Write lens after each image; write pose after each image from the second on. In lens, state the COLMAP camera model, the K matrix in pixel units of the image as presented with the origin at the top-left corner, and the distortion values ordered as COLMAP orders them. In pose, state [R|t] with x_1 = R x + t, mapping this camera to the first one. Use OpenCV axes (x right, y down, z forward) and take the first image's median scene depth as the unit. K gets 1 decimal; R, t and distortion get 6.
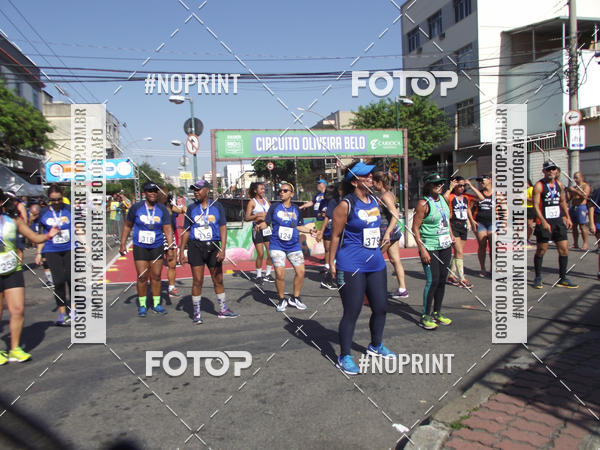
lens RADIAL K [[499.8, 0, 297.1], [0, 499.8, 228.3], [0, 0, 1]] dist [-0.056504, 0.031193]
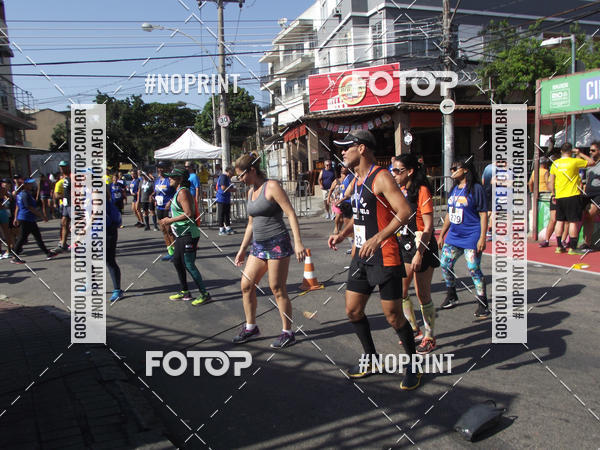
lens RADIAL K [[517.8, 0, 298.9], [0, 517.8, 231.1], [0, 0, 1]] dist [-0.056244, 0.047064]
pose [[0.144323, 0.160693, -0.976396, 0.585144], [-0.032232, 0.986966, 0.157668, -0.067372], [0.989006, 0.008716, 0.147621, 0.450418]]
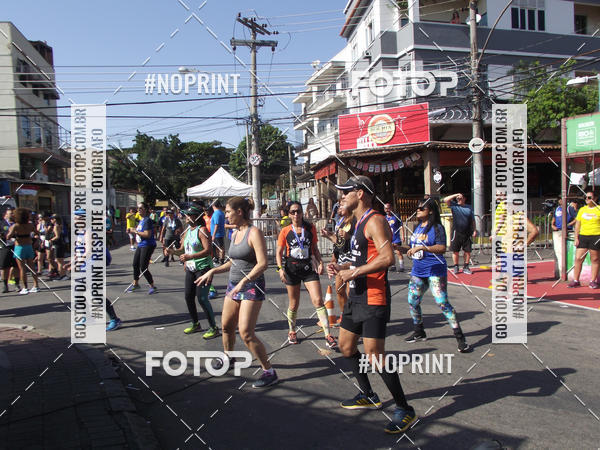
lens RADIAL K [[517.8, 0, 299.1], [0, 517.8, 231.0], [0, 0, 1]] dist [-0.056244, 0.047064]
pose [[0.080034, 0.090394, -0.992685, 0.593685], [-0.033803, 0.995553, 0.087930, -0.068524], [0.996219, 0.026518, 0.082734, 0.464344]]
